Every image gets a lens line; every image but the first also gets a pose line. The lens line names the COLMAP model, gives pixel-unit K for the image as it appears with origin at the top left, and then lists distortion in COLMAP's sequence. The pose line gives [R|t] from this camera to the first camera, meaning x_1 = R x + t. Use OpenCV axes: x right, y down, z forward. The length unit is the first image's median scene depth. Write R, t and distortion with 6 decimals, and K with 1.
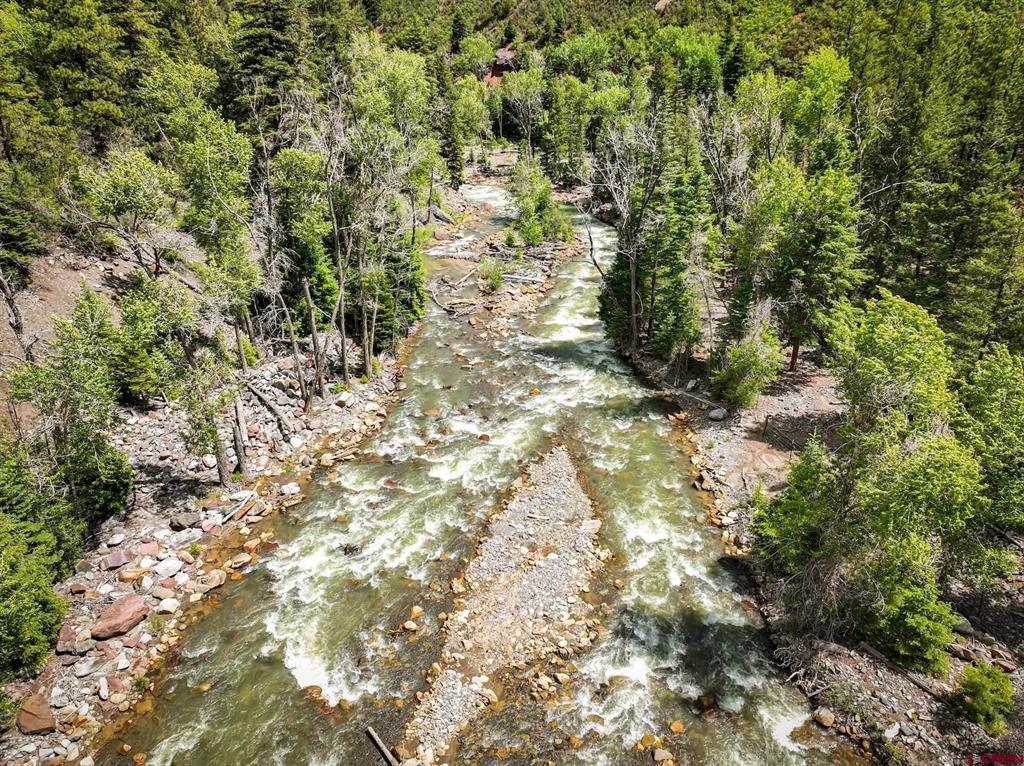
lens RADIAL K [[722.4, 0, 510.6], [0, 722.4, 383.6], [0, 0, 1]] dist [-0.003309, 0.018934]
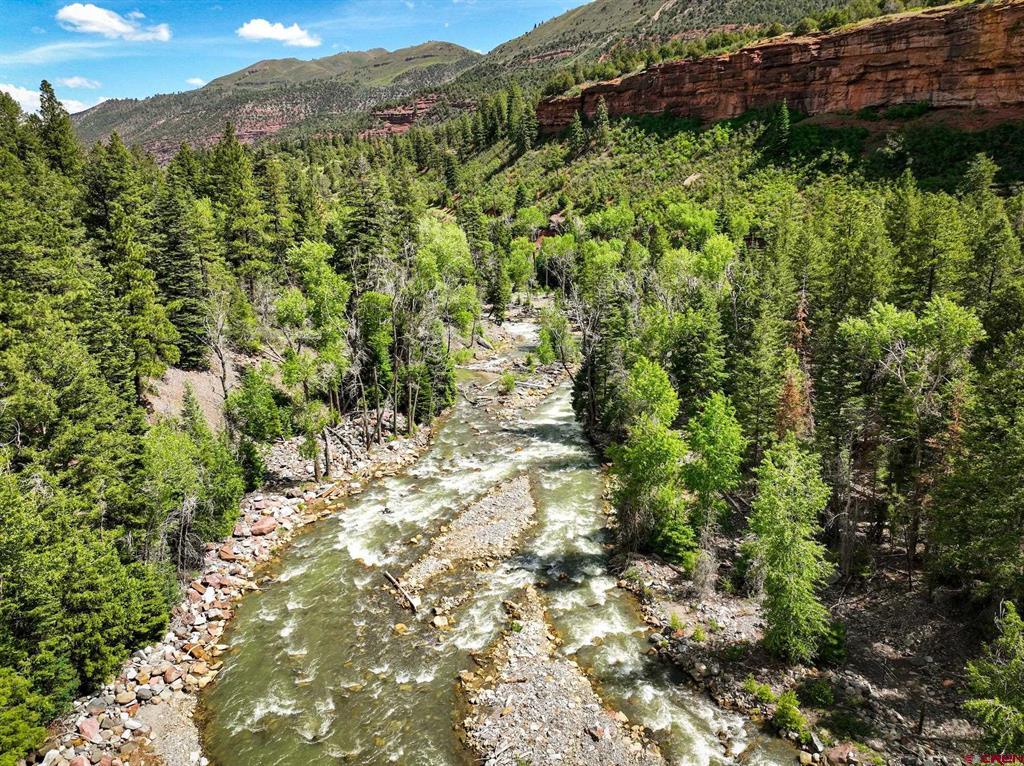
lens RADIAL K [[722.4, 0, 509.9], [0, 722.4, 381.2], [0, 0, 1]] dist [-0.003309, 0.018934]
pose [[0.994982, 0.028800, -0.095820, 0.151561], [-0.046887, 0.980227, -0.192244, 0.158148], [0.088388, 0.195771, 0.976658, -0.480834]]
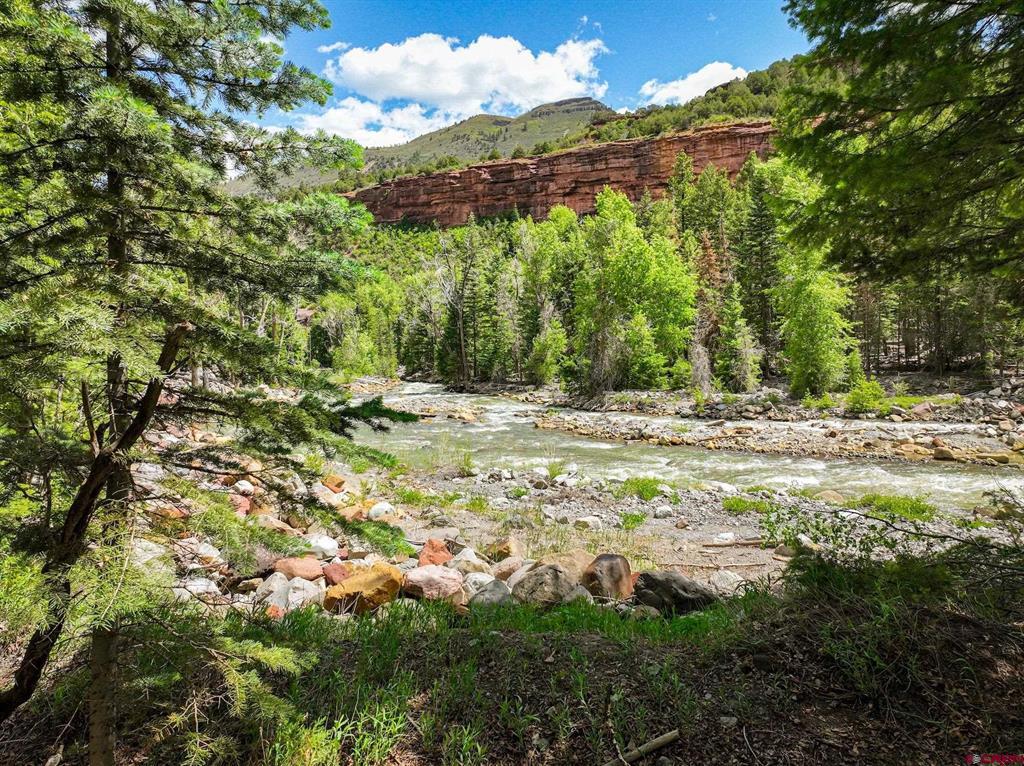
lens RADIAL K [[722.4, 0, 511.3], [0, 722.4, 385.1], [0, 0, 1]] dist [-0.003309, 0.018934]
pose [[0.953242, -0.014050, 0.301882, -0.193967], [0.130809, 0.919677, -0.370247, 0.533315], [-0.272432, 0.392424, 0.878513, -0.265641]]
